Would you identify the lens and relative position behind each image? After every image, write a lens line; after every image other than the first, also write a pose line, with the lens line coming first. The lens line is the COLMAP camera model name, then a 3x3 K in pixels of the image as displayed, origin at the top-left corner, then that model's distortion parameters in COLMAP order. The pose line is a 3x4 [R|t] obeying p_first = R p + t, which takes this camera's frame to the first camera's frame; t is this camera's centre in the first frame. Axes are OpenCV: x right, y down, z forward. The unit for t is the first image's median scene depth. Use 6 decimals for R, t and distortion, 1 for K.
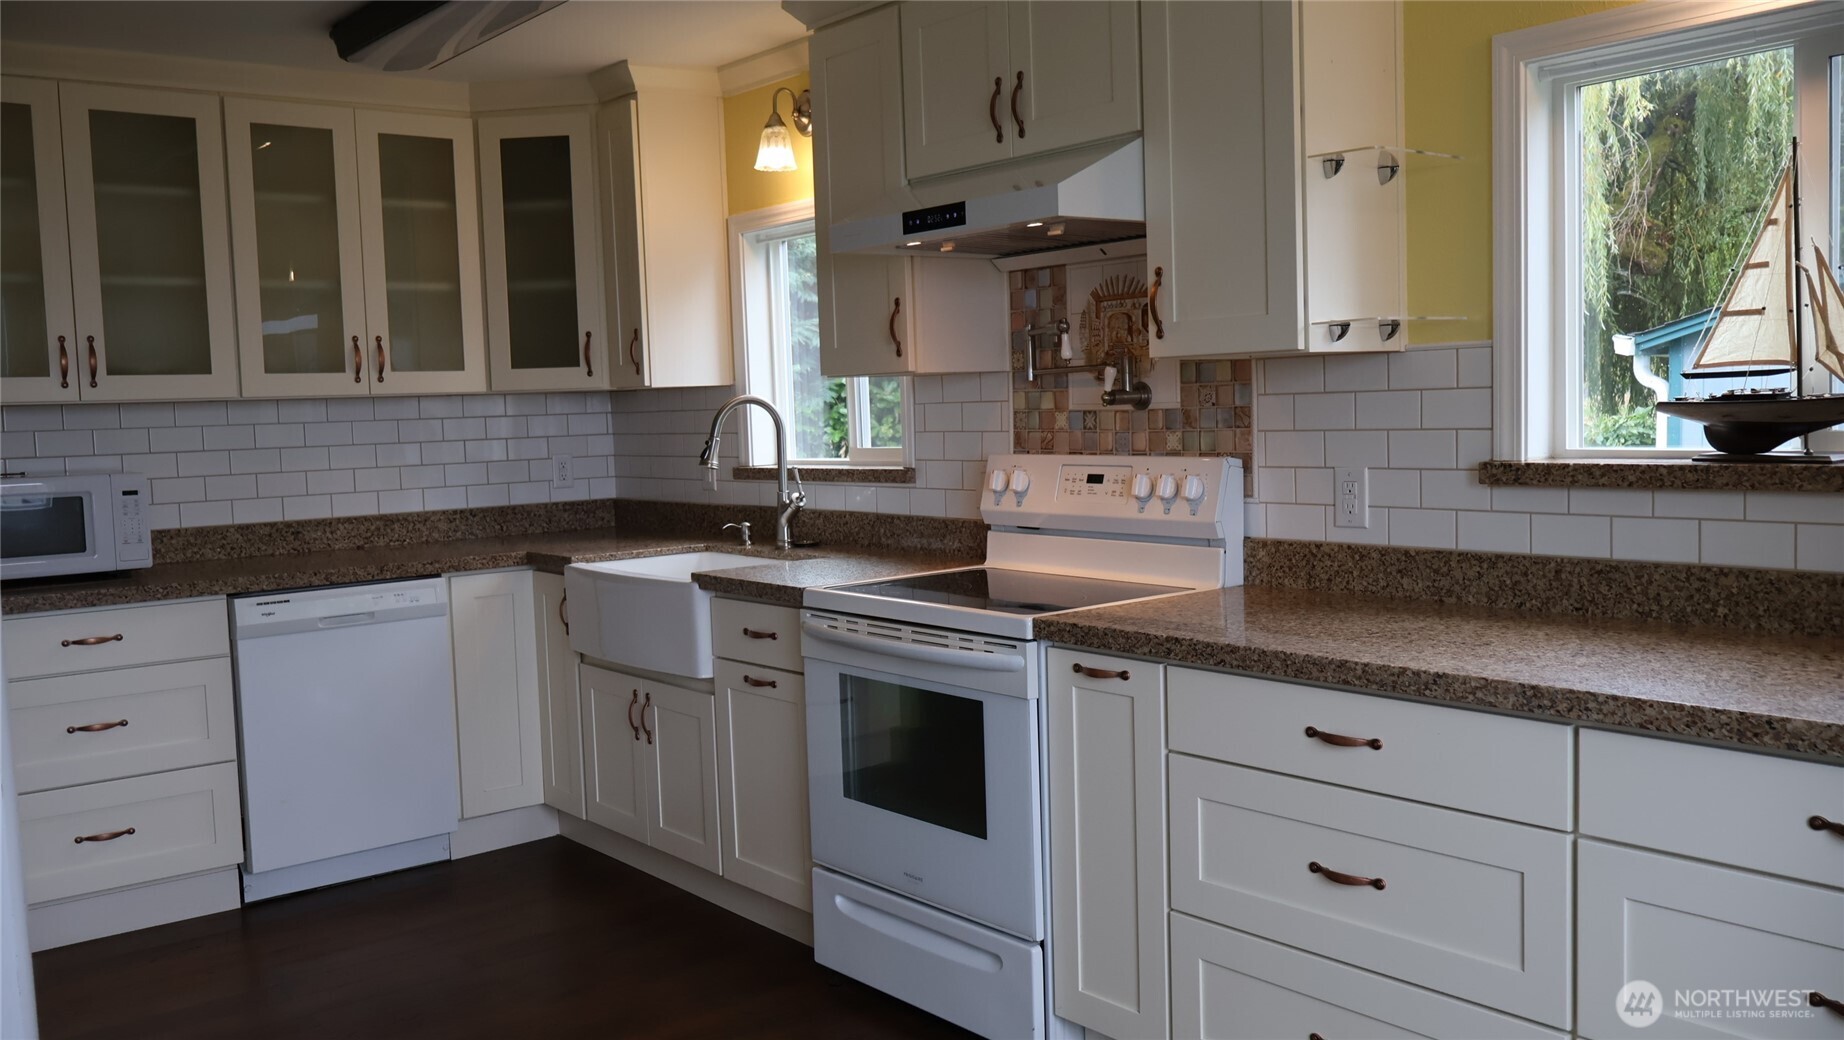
lens RADIAL K [[1535.7, 0, 914.6], [0, 1535.7, 522.6], [0, 0, 1]] dist [-0.007073, -0.000560]
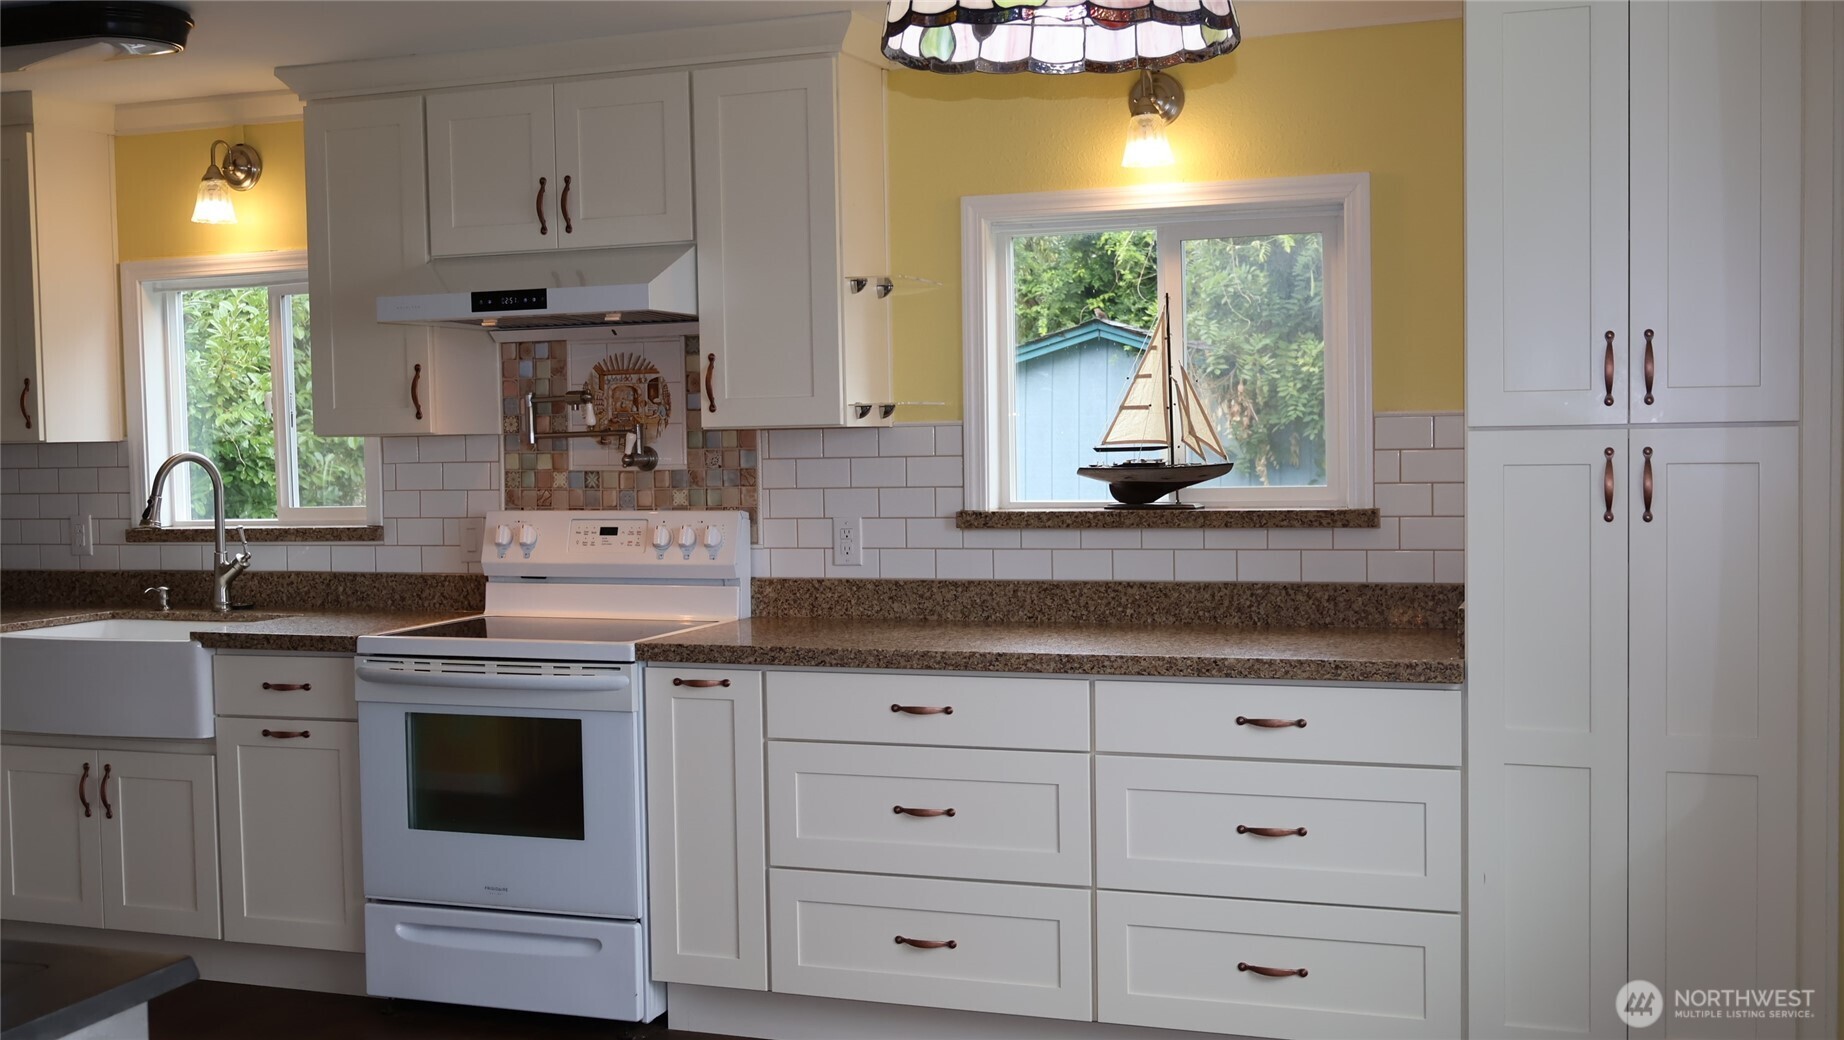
lens RADIAL K [[1884.3, 0, 918.0], [0, 1884.3, 530.5], [0, 0, 1]] dist [-0.013303, 0.000000]
pose [[0.855036, -0.006441, 0.518528, -0.433271], [0.030194, 0.998845, -0.037381, 0.031568], [-0.517689, 0.047619, 0.854243, -0.323398]]
